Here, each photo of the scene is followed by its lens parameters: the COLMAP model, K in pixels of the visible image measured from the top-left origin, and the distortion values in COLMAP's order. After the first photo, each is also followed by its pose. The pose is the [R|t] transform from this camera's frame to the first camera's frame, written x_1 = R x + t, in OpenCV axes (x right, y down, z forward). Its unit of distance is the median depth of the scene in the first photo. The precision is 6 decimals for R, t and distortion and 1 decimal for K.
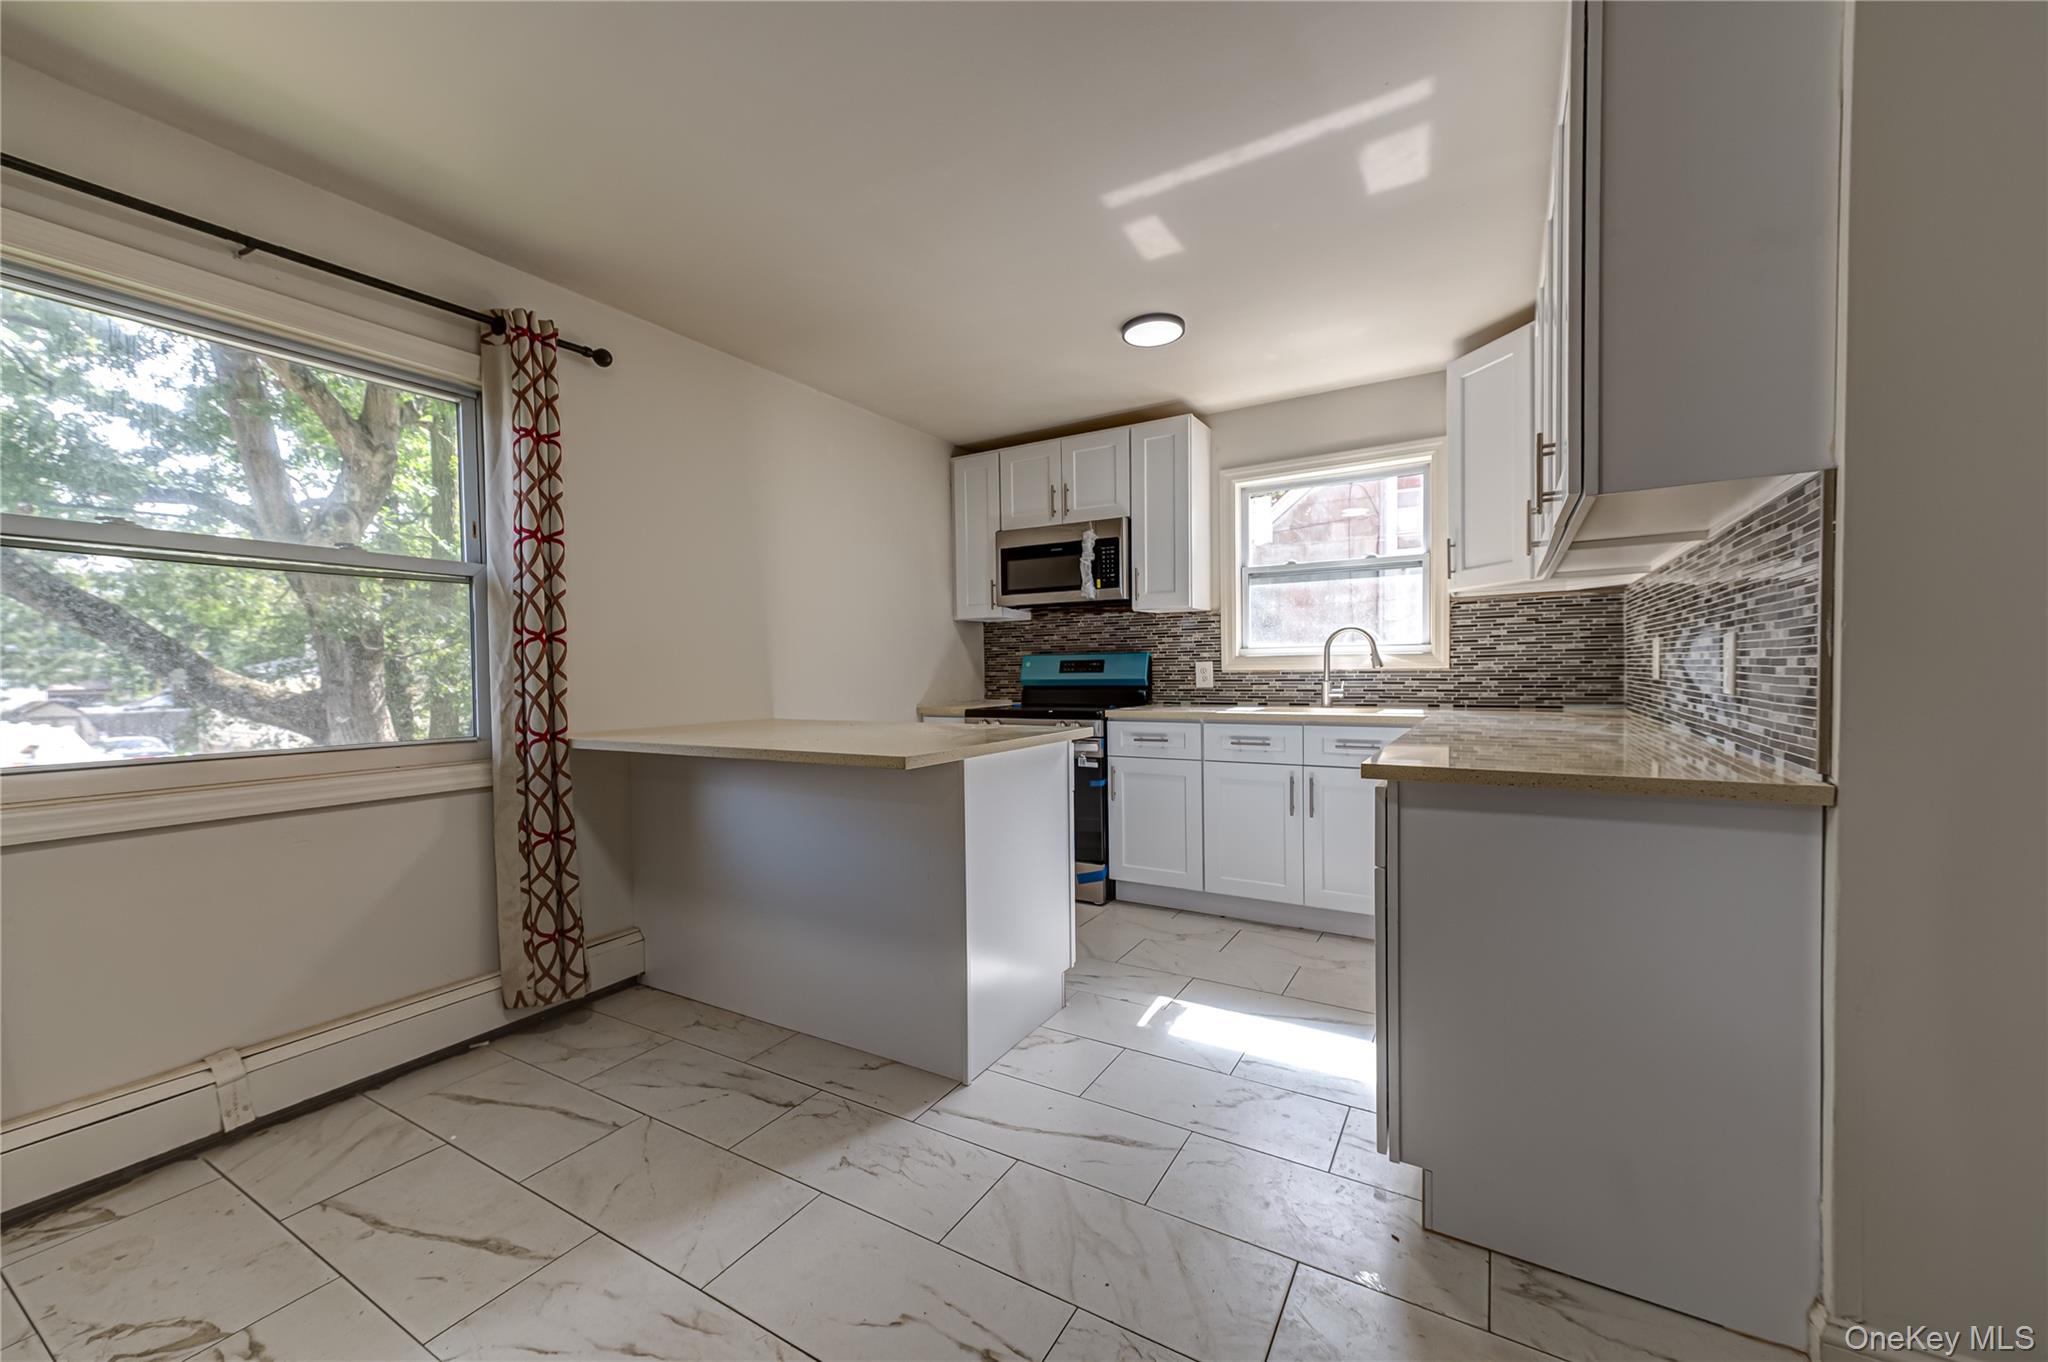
lens RADIAL K [[793.0, 0, 1017.8], [0, 793.0, 690.2], [0, 0, 1]] dist [0.012389, -0.000320]
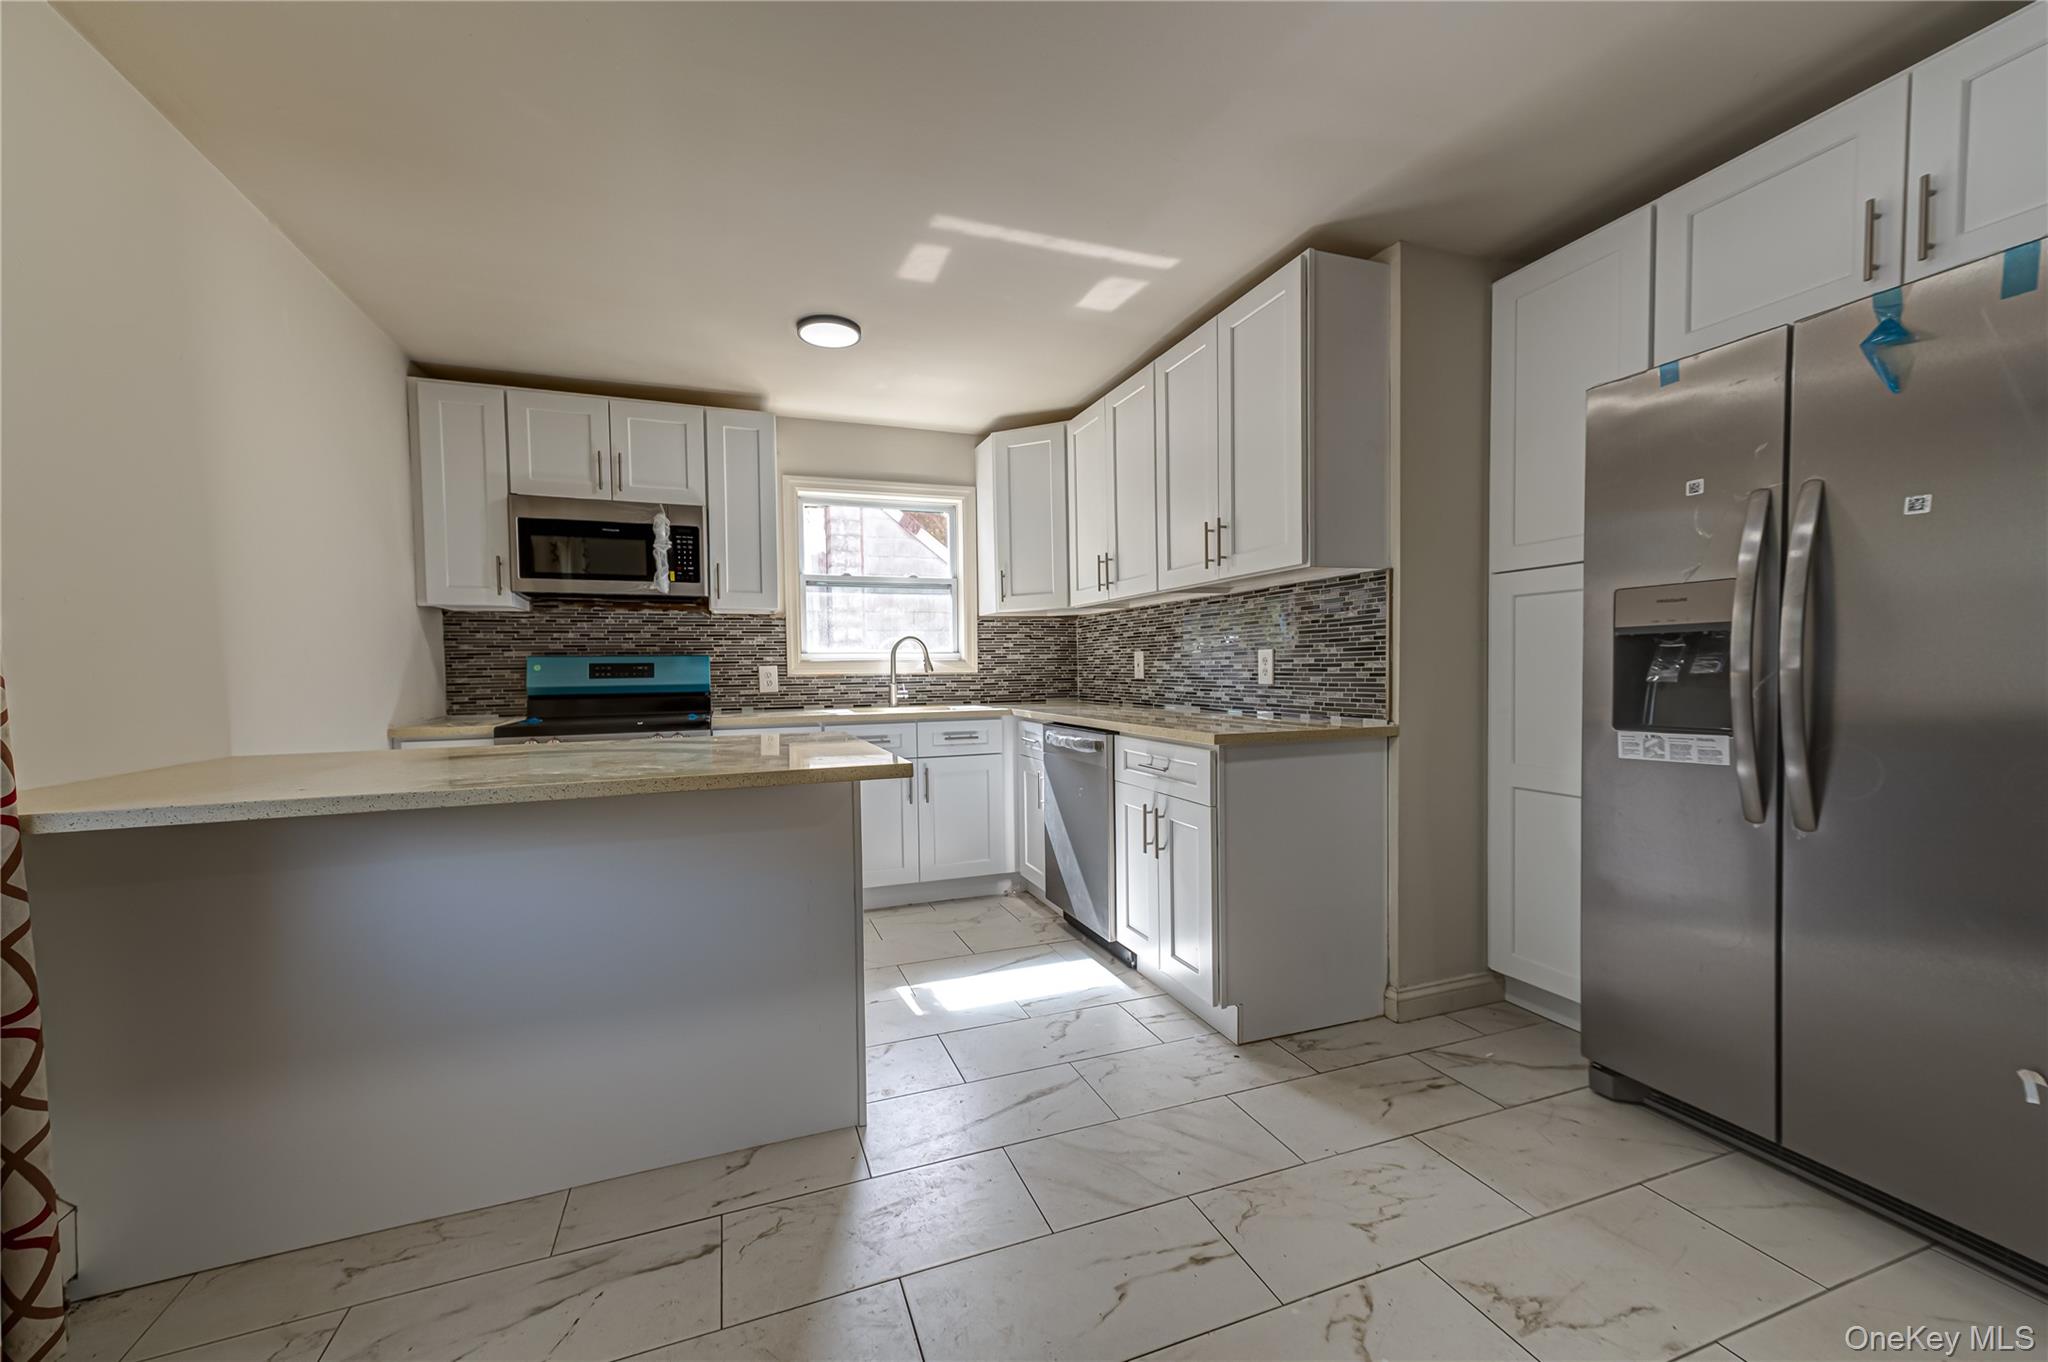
lens RADIAL K [[793.0, 0, 1017.8], [0, 793.0, 690.2], [0, 0, 1]] dist [0.012389, -0.000320]
pose [[0.623913, -0.016284, 0.781324, -0.357916], [0.025116, 0.999684, 0.000779, 0.001128], [-0.781090, 0.019138, 0.624125, 0.154274]]
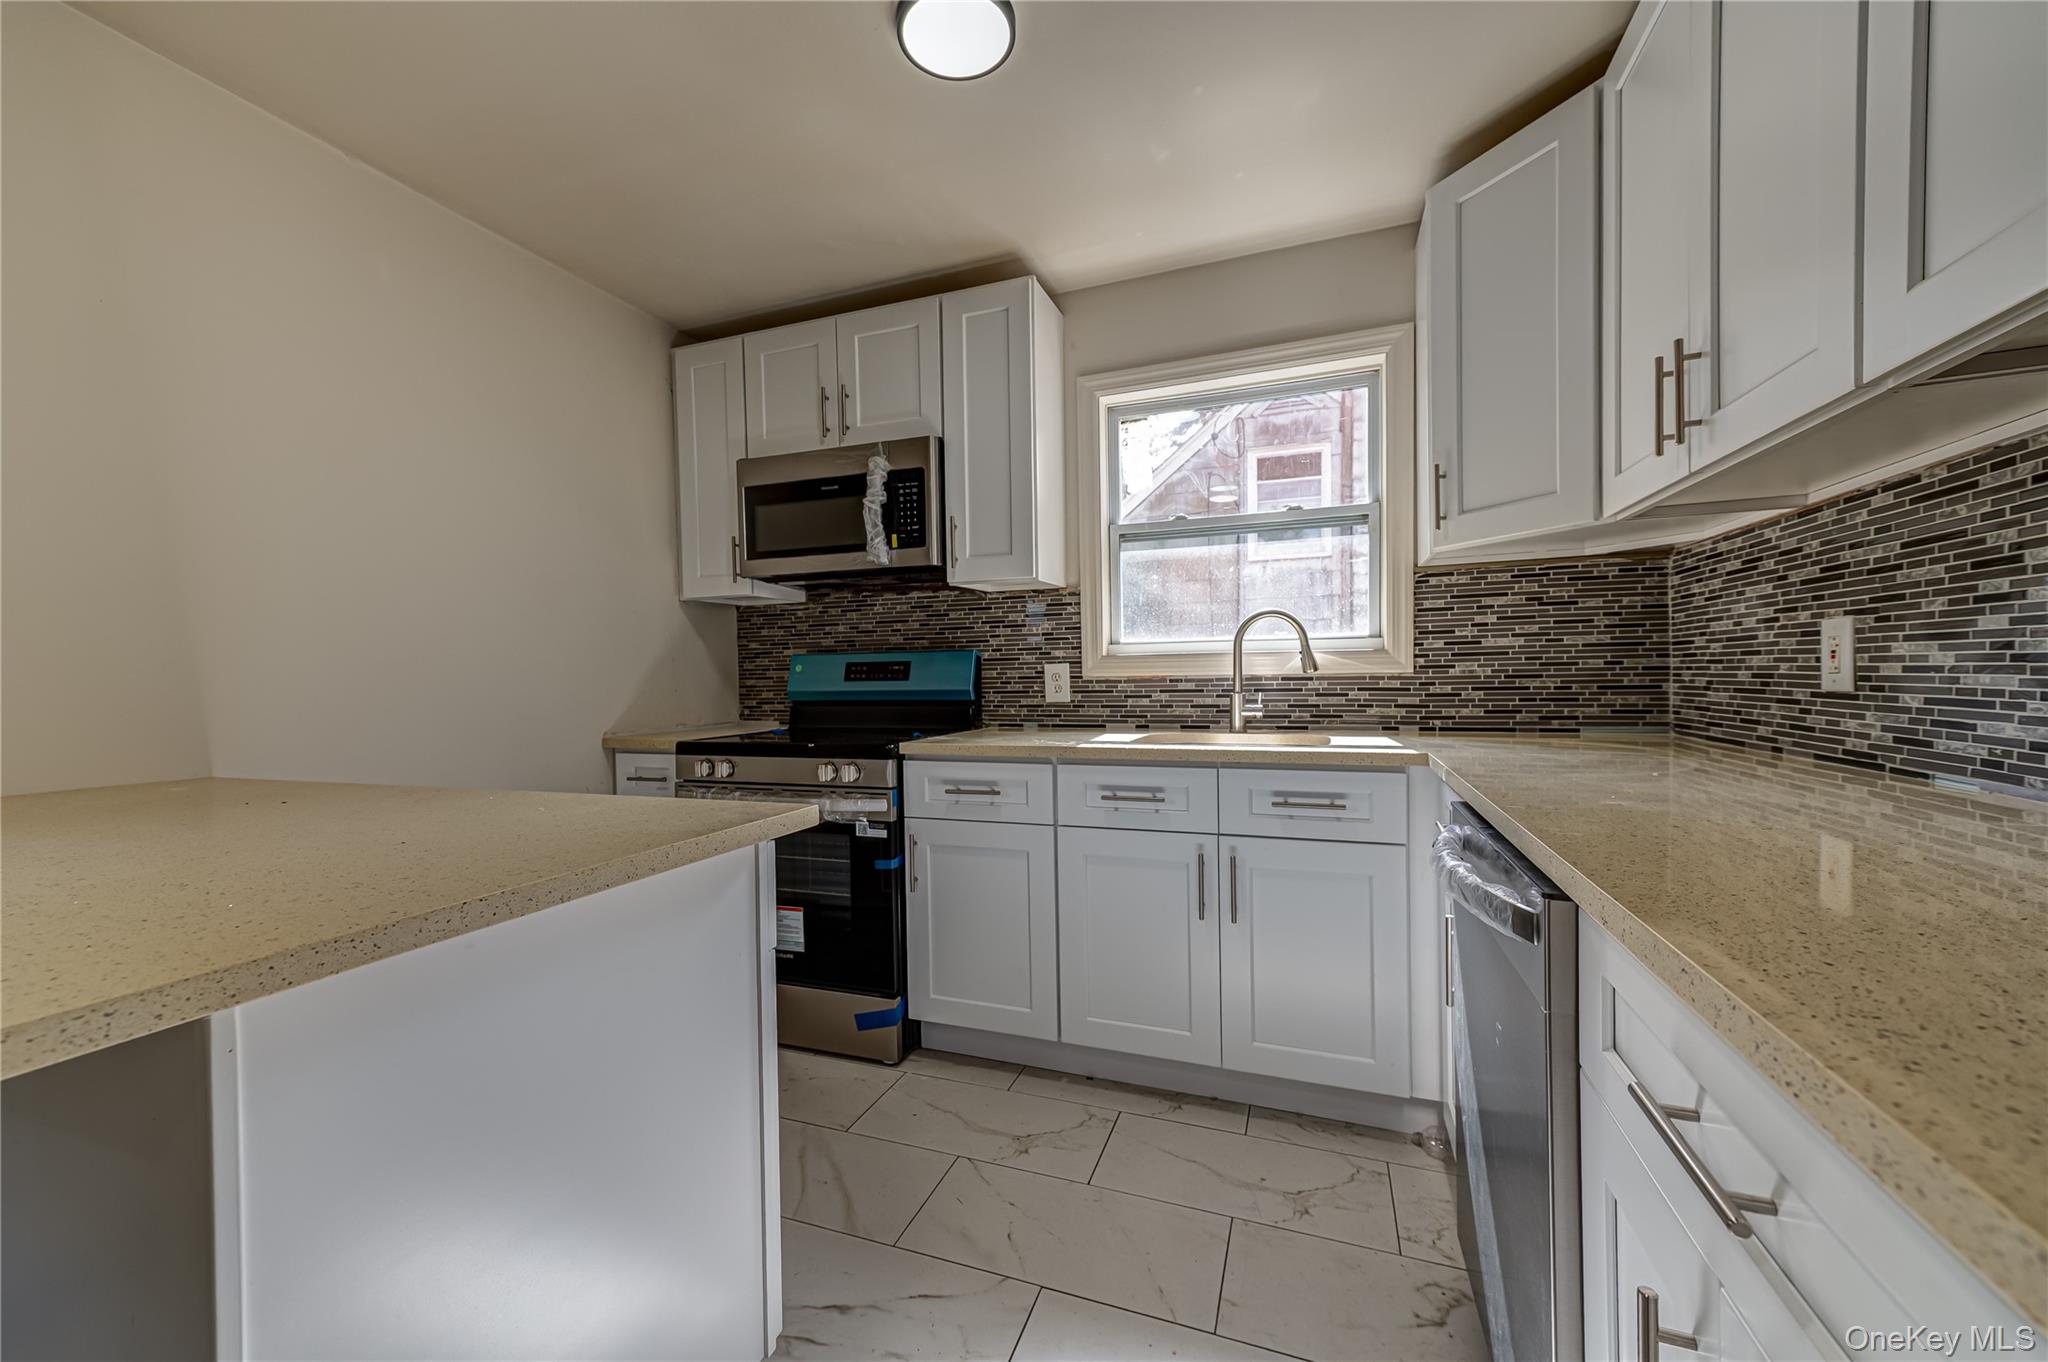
lens RADIAL K [[793.0, 0, 1017.8], [0, 793.0, 690.2], [0, 0, 1]] dist [0.012389, -0.000320]
pose [[0.983458, -0.006527, 0.181020, 0.084935], [0.007804, 0.999949, -0.006343, -0.010073], [-0.180969, 0.007651, 0.983459, 0.364399]]
